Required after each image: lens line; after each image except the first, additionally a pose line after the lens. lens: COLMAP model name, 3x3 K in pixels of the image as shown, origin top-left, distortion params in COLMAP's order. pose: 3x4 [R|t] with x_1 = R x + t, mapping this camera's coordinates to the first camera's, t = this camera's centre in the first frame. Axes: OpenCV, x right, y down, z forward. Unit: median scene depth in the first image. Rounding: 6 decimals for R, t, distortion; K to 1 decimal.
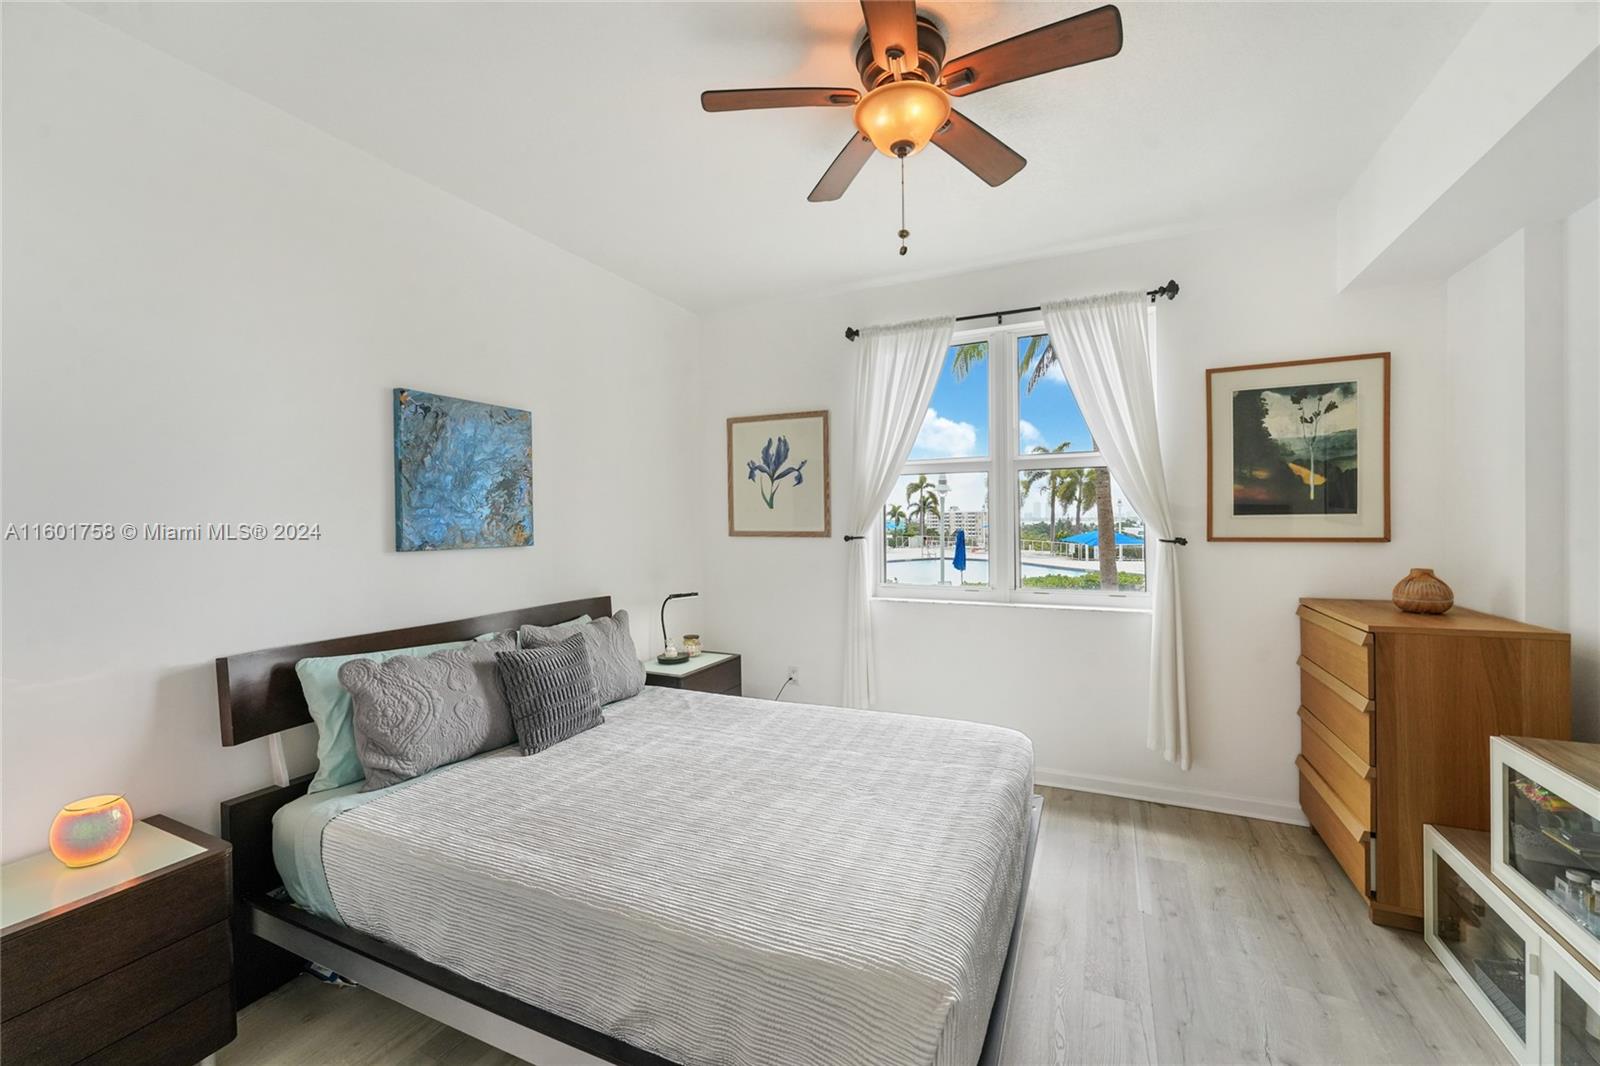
lens RADIAL K [[657.2, 0, 805.8], [0, 657.2, 528.3], [0, 0, 1]] dist [-0.002547, 0.000171]
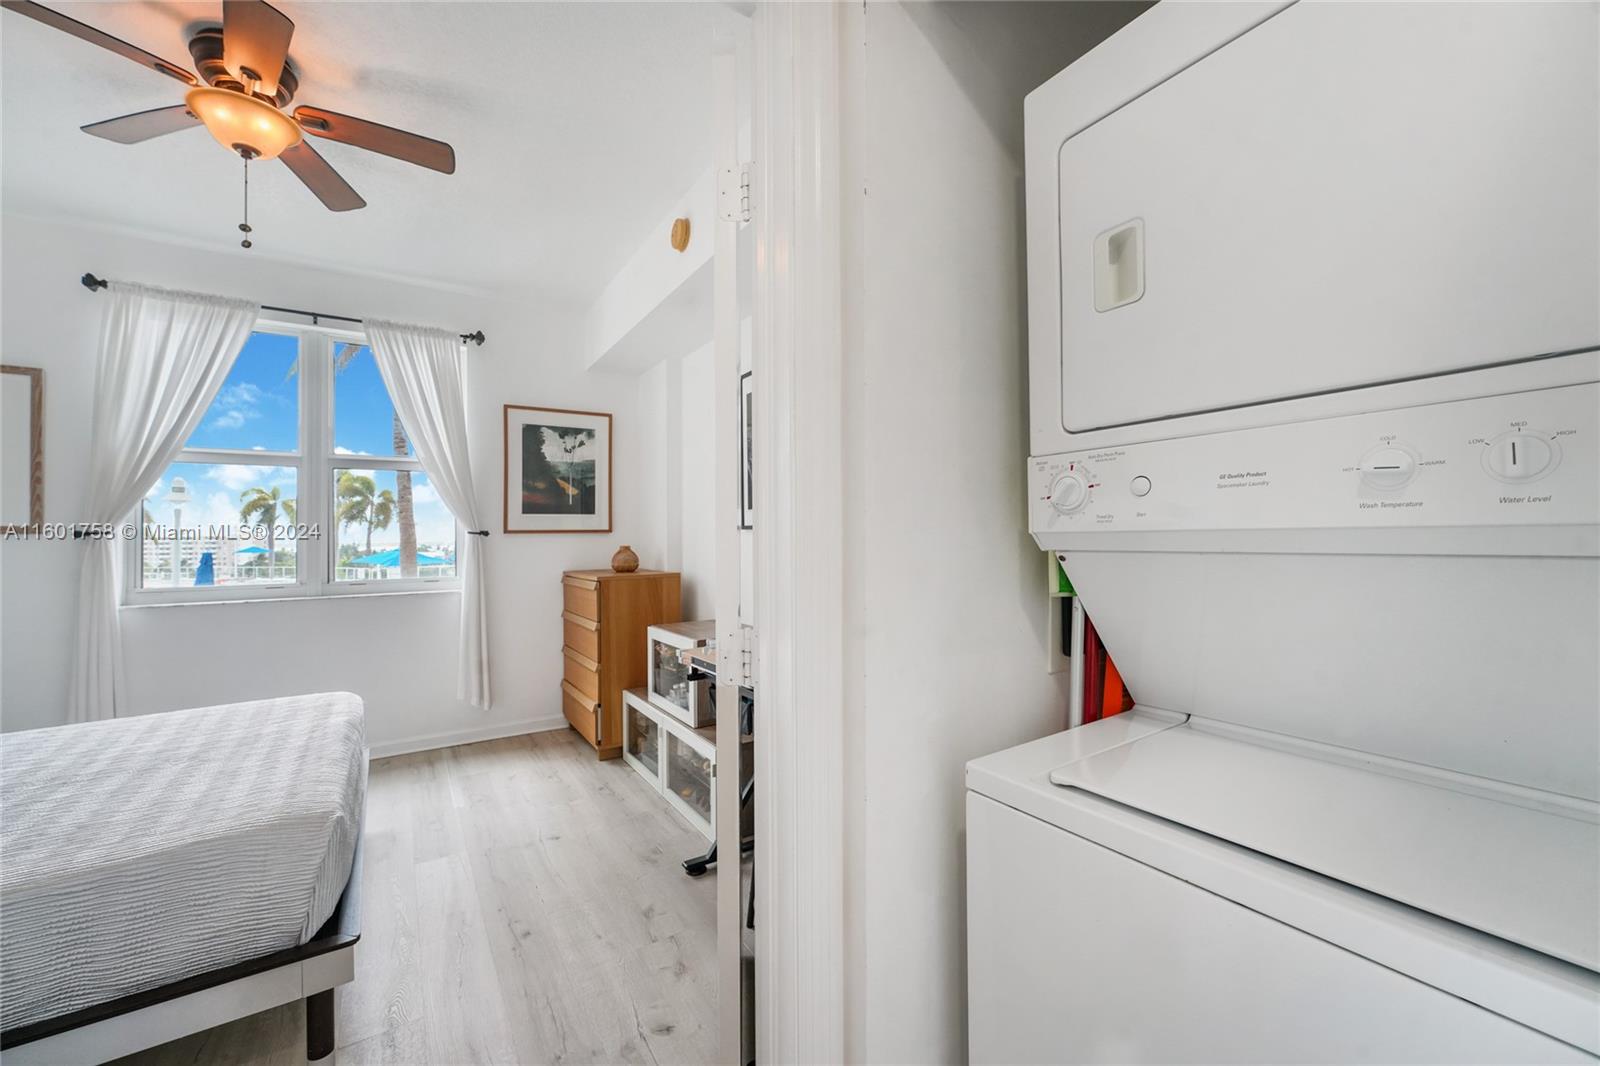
lens RADIAL K [[657.2, 0, 805.8], [0, 657.2, 528.3], [0, 0, 1]] dist [-0.002547, 0.000171]
pose [[0.552702, 0.024583, 0.833016, -0.169051], [0.010228, 0.999289, -0.036276, 0.069798], [-0.833316, 0.028570, 0.552058, -0.259642]]
